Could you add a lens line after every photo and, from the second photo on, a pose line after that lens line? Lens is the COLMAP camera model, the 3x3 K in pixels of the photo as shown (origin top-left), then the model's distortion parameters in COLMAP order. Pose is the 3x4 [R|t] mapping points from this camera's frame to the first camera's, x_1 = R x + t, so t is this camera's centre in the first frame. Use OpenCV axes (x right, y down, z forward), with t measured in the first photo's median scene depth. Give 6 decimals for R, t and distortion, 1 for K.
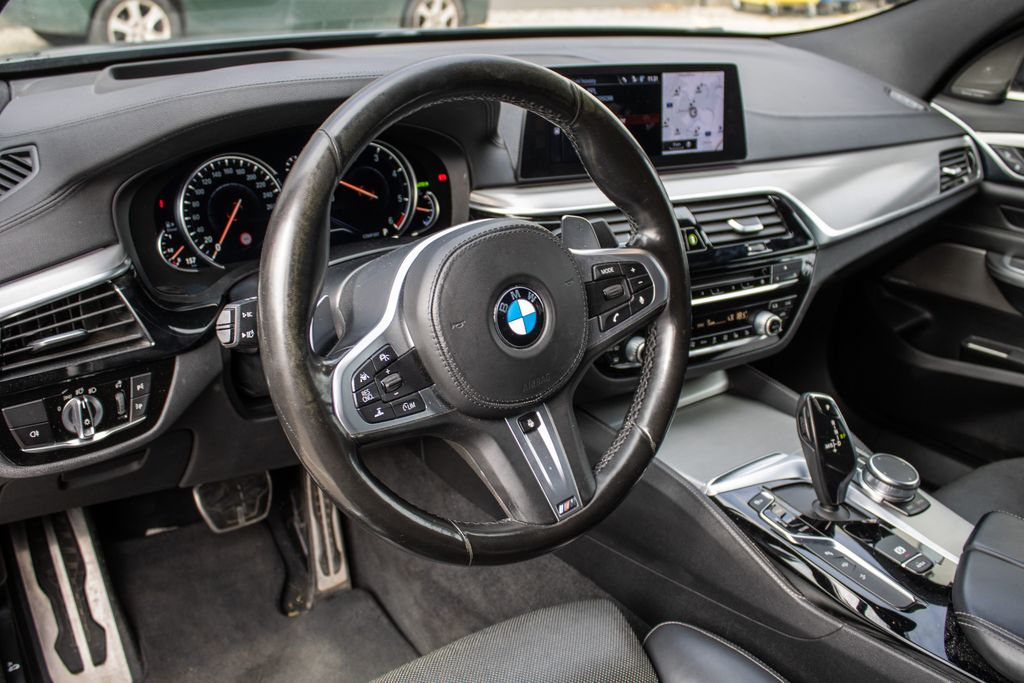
lens RADIAL K [[991.9, 0, 512.0], [0, 991.9, 341.5], [0, 0, 1]] dist [-0.070526, 0.004330]
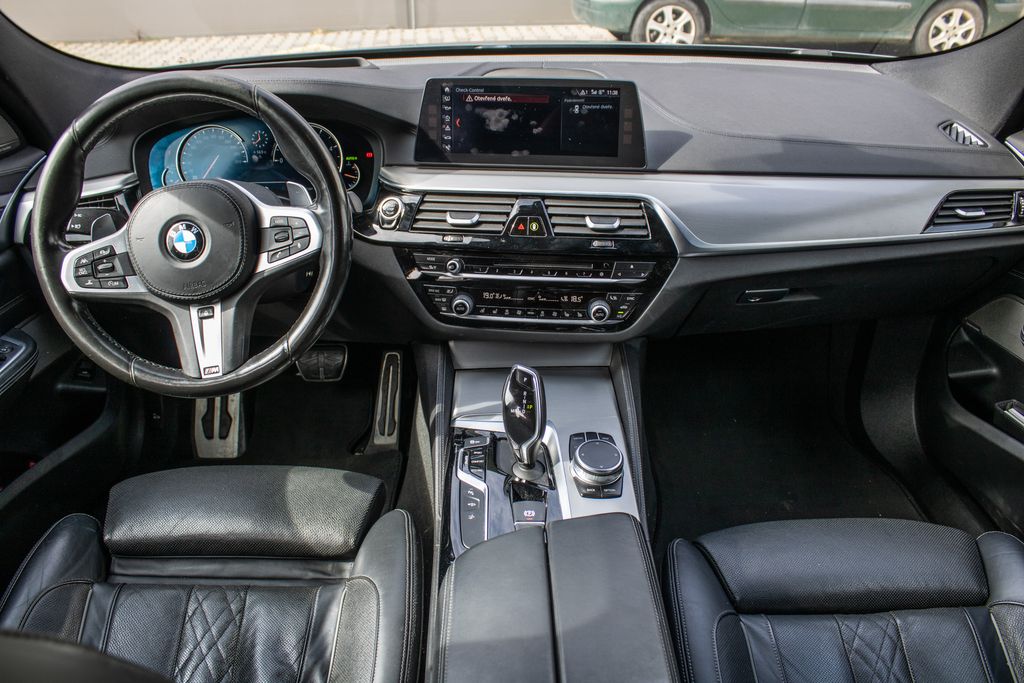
lens RADIAL K [[867.5, 0, 513.3], [0, 867.5, 320.5], [0, 0, 1]] dist [-0.184943, 0.196665]
pose [[0.798530, 0.208121, -0.564832, 0.744169], [-0.194457, 0.977208, 0.085153, -0.073270], [0.569681, 0.041838, 0.820801, 0.125825]]
